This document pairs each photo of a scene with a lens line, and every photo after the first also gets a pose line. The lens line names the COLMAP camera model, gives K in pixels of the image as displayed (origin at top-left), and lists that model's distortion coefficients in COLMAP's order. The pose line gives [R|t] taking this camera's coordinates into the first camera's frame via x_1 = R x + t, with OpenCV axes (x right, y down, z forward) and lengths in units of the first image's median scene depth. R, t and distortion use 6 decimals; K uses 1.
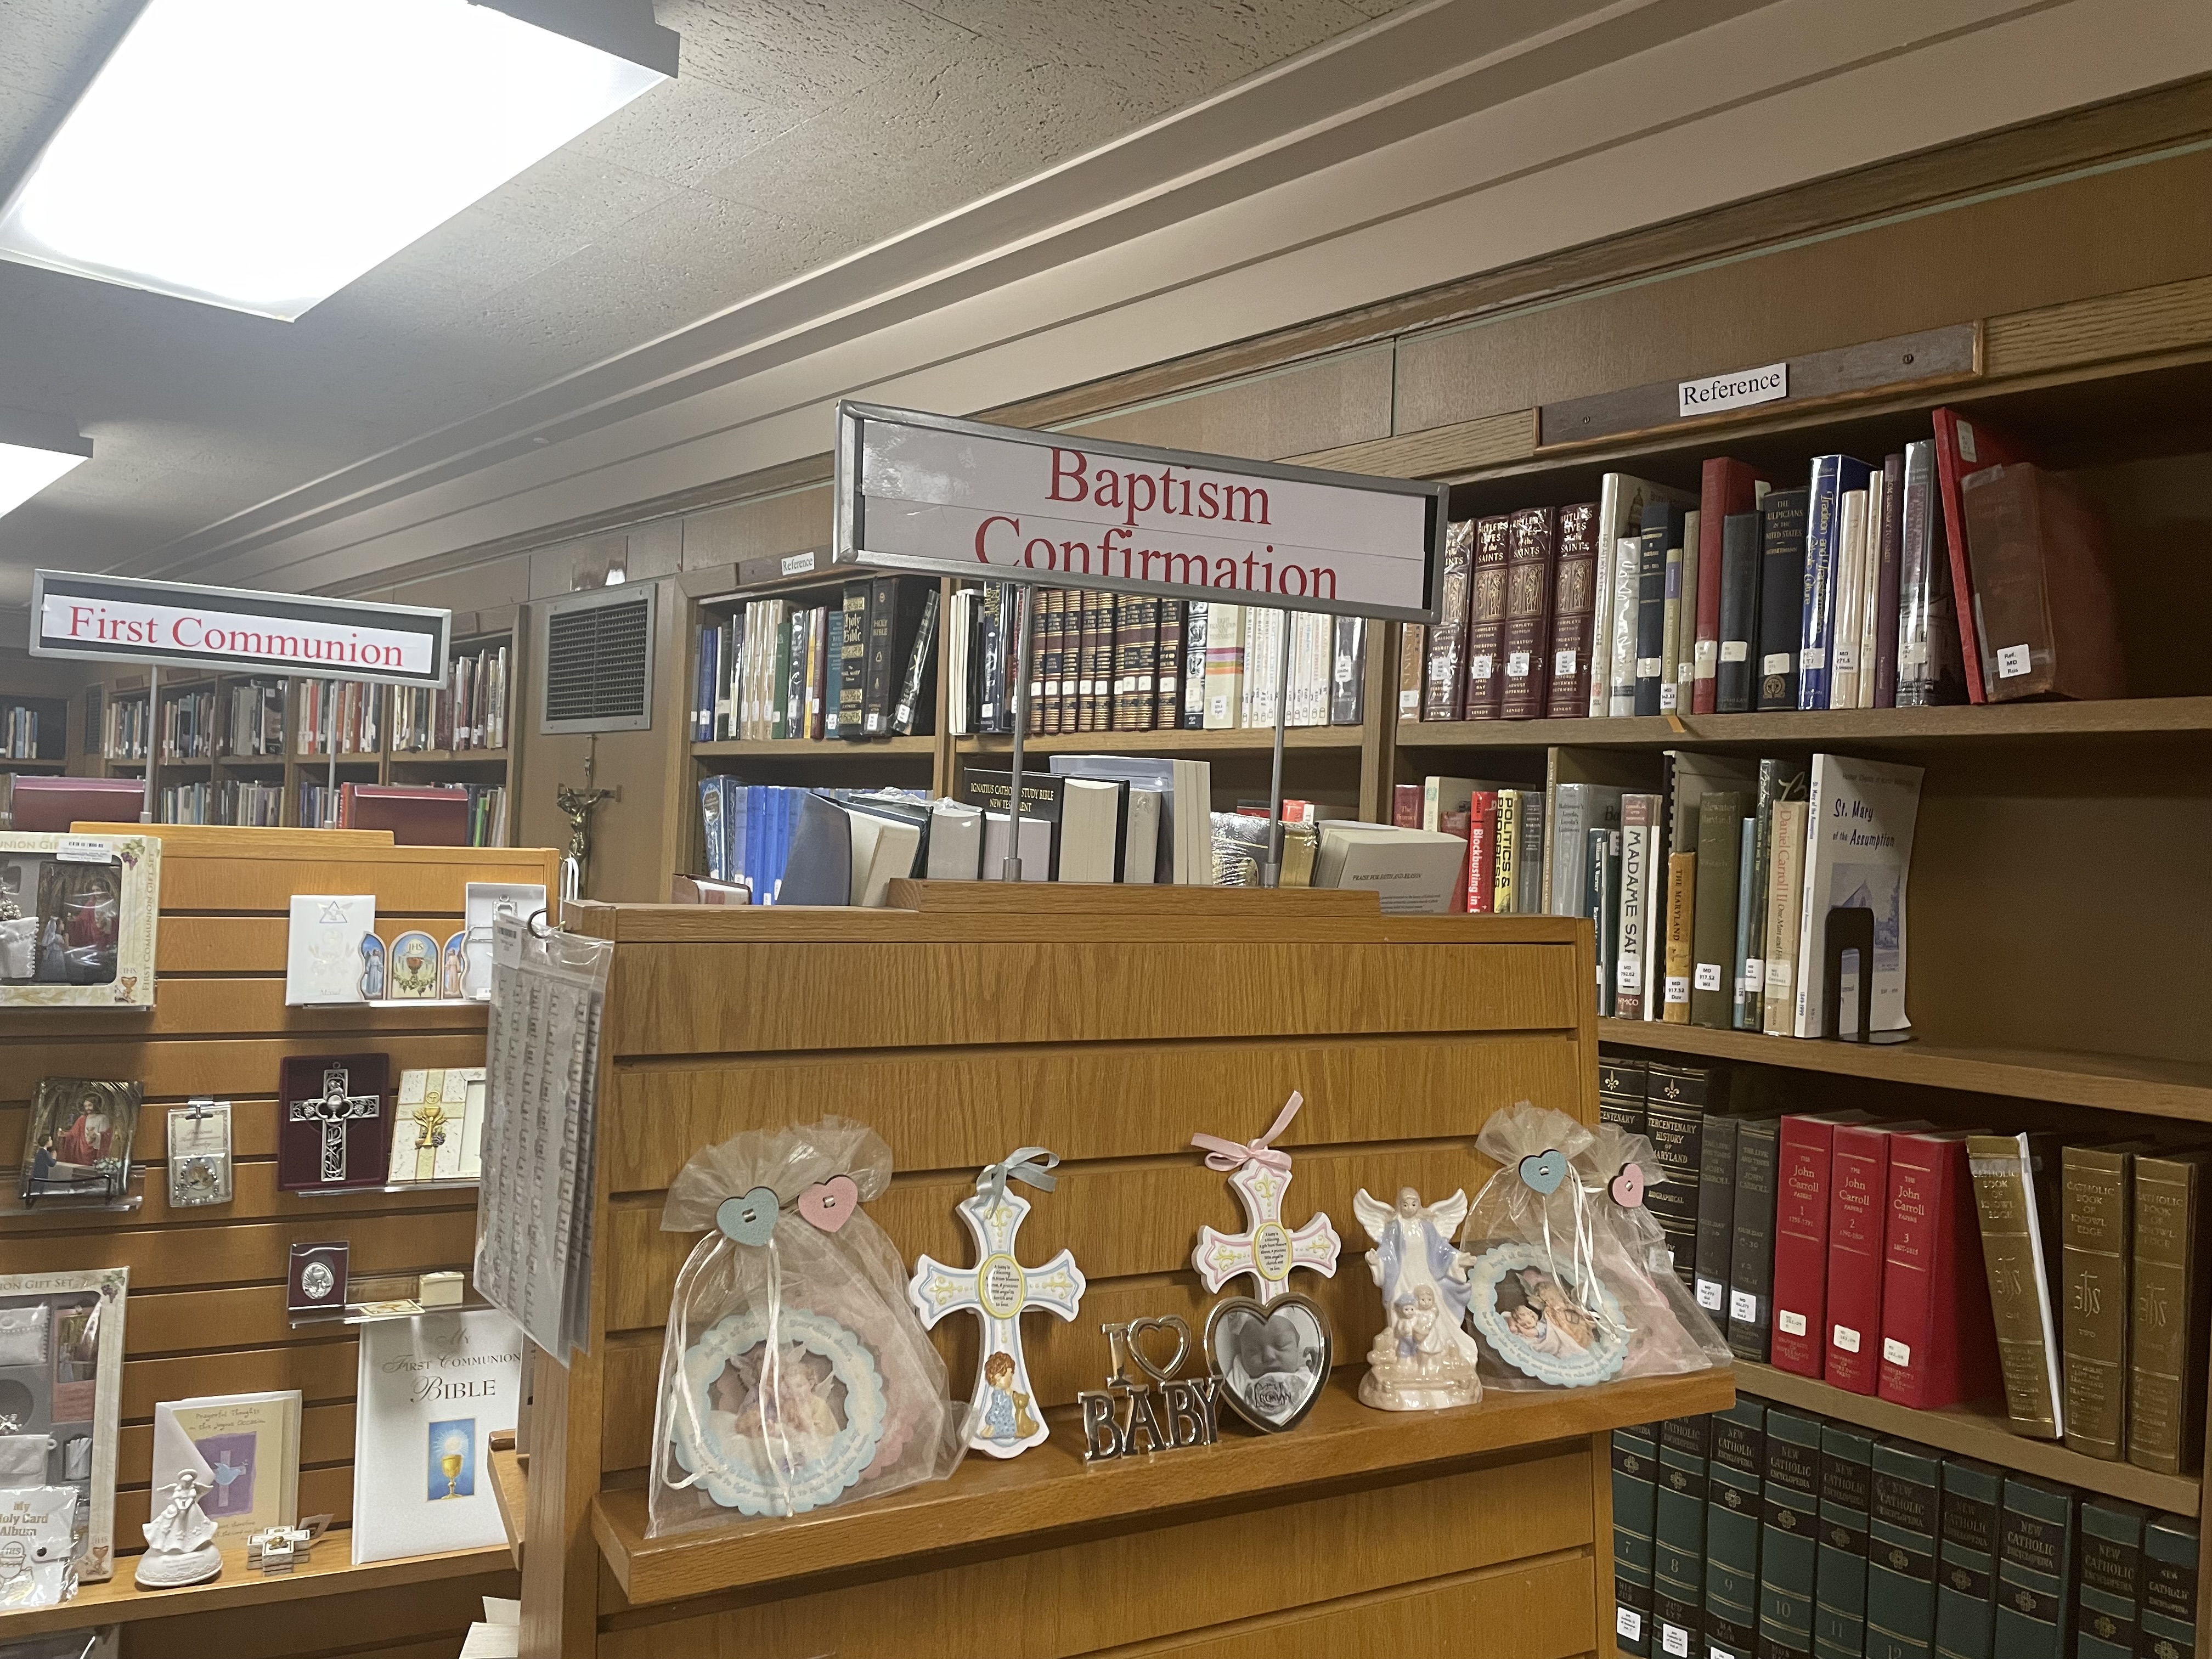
lens RADIAL K [[1636.1, 0, 1117.5], [0, 1636.1, 827.0], [0, 0, 1]] dist [0.081508, -0.102293]
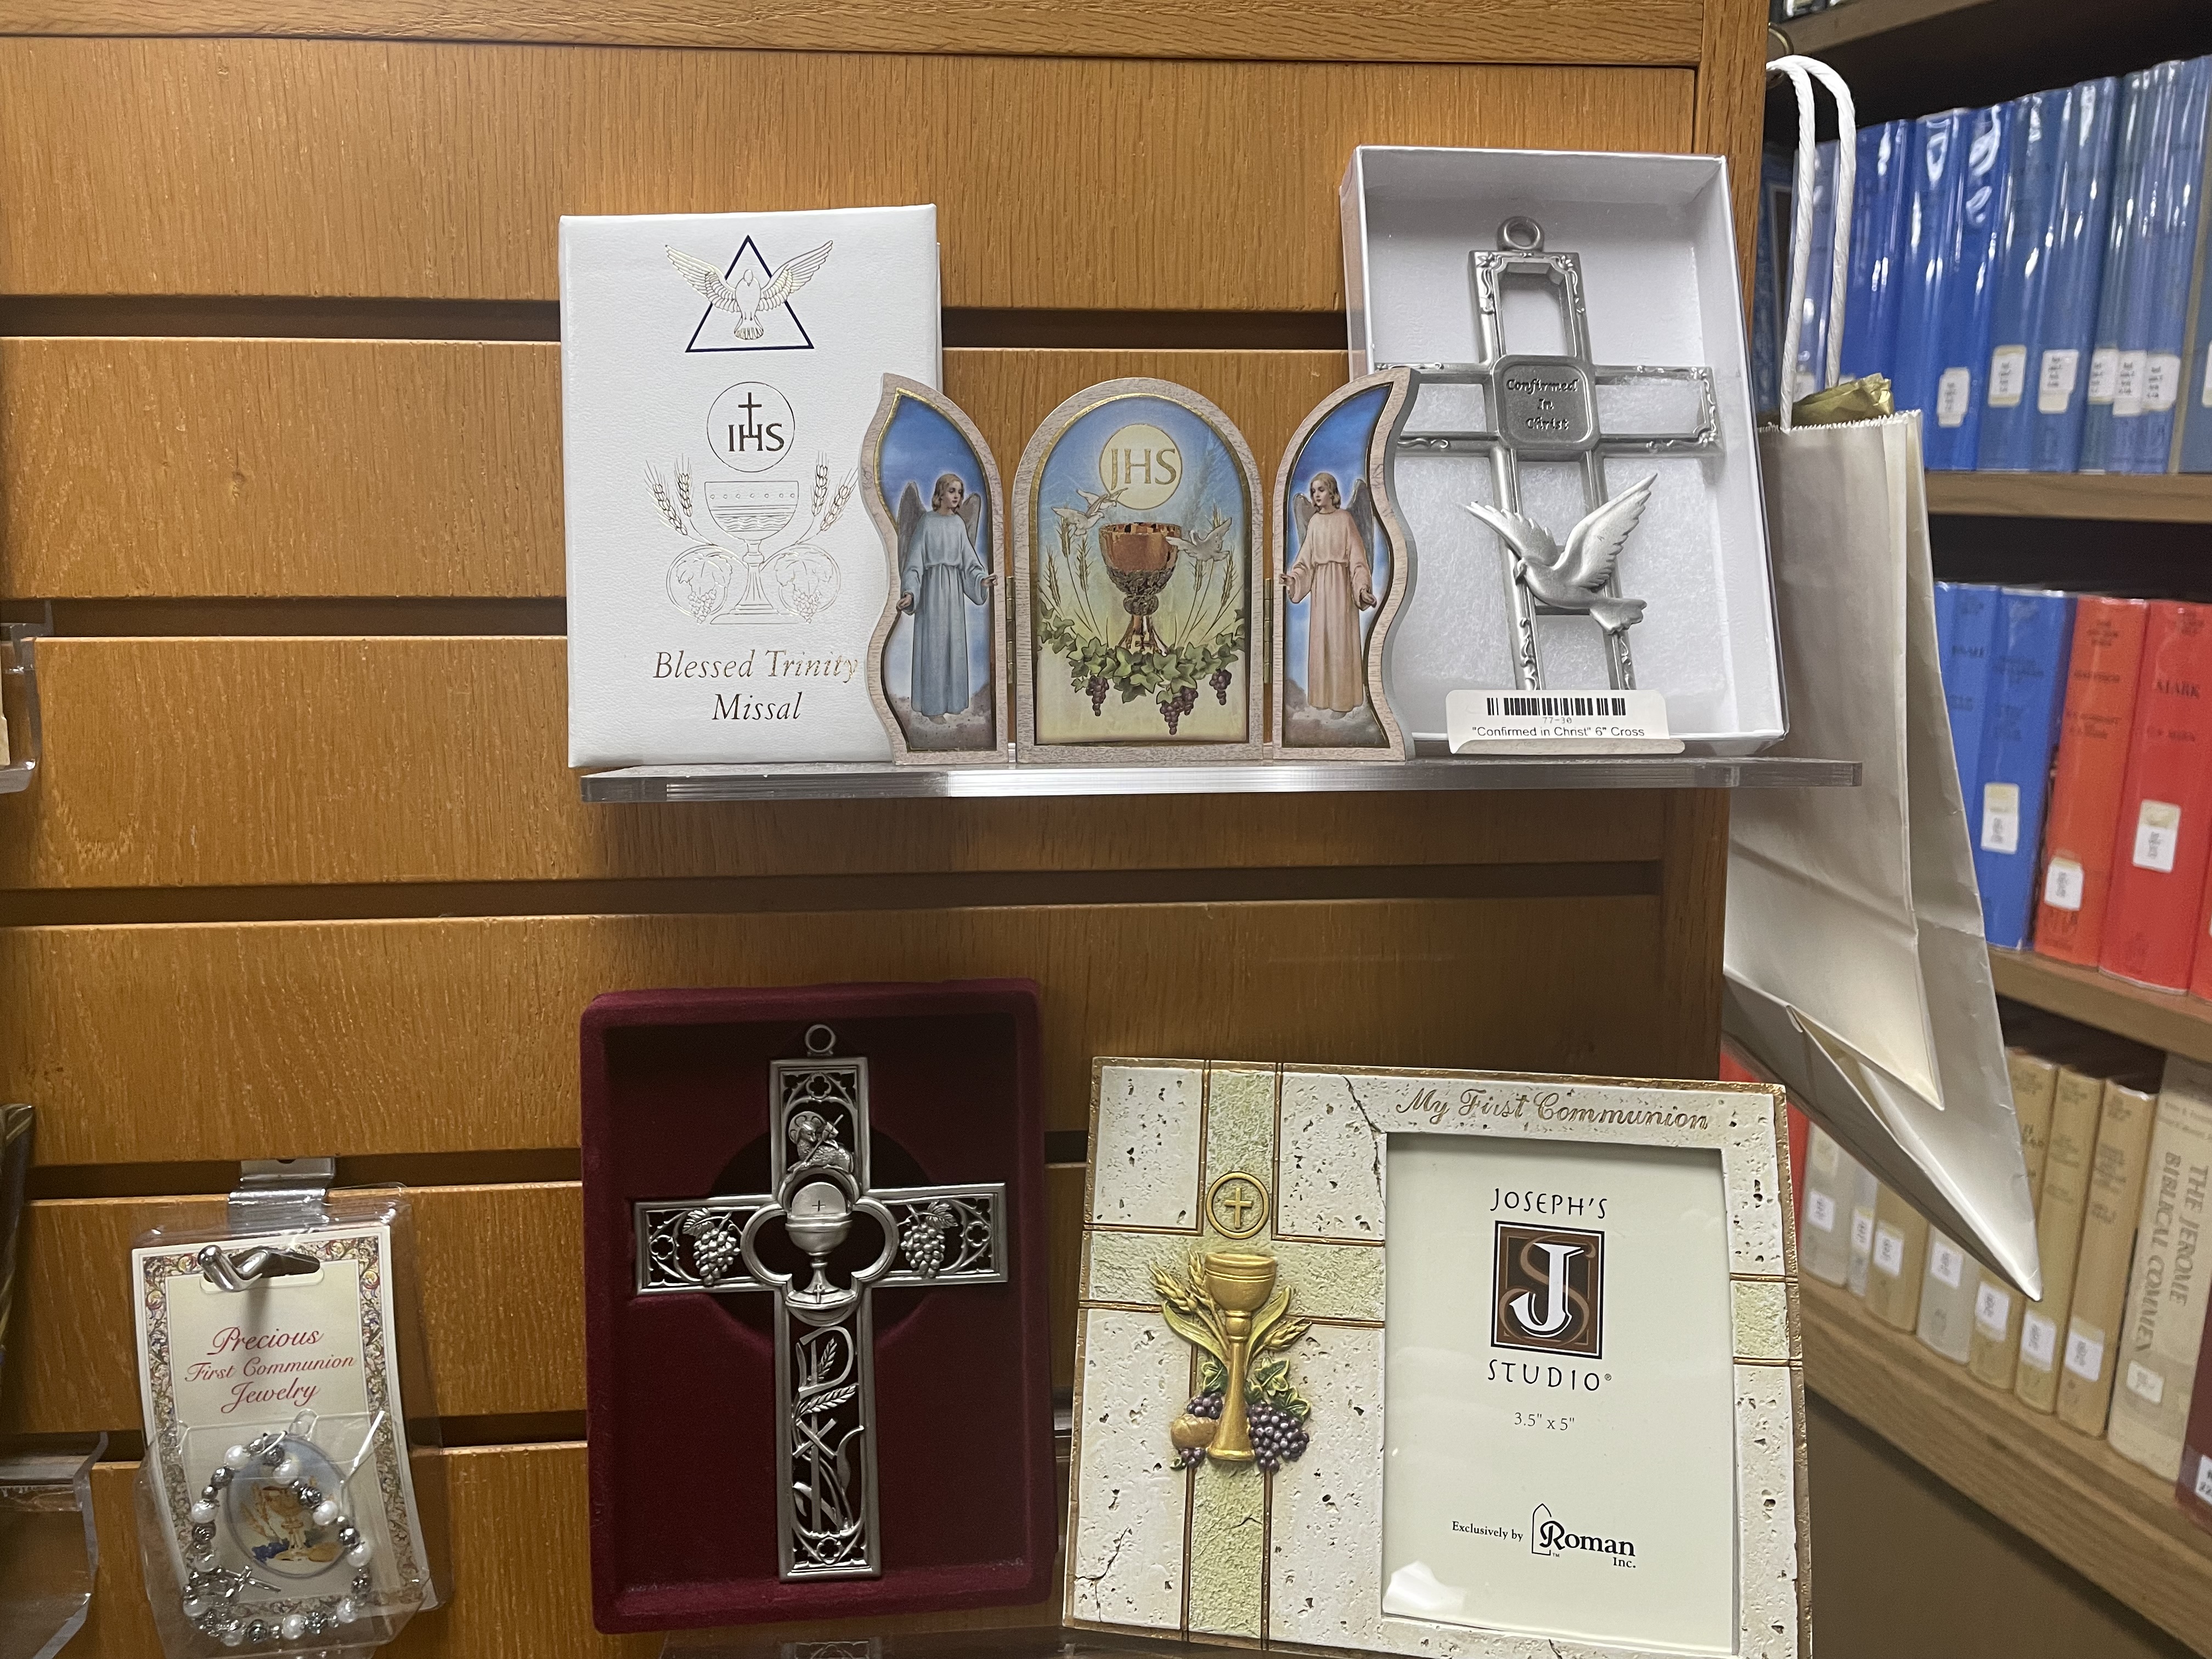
lens RADIAL K [[1679.3, 0, 1101.8], [0, 1679.3, 823.5], [0, 0, 1]] dist [0.082826, -0.116729]
pose [[0.931440, 0.039370, -0.361759, -0.360170], [0.034766, 0.979955, 0.196162, 0.074777], [0.362230, -0.195291, 0.911400, 0.822642]]
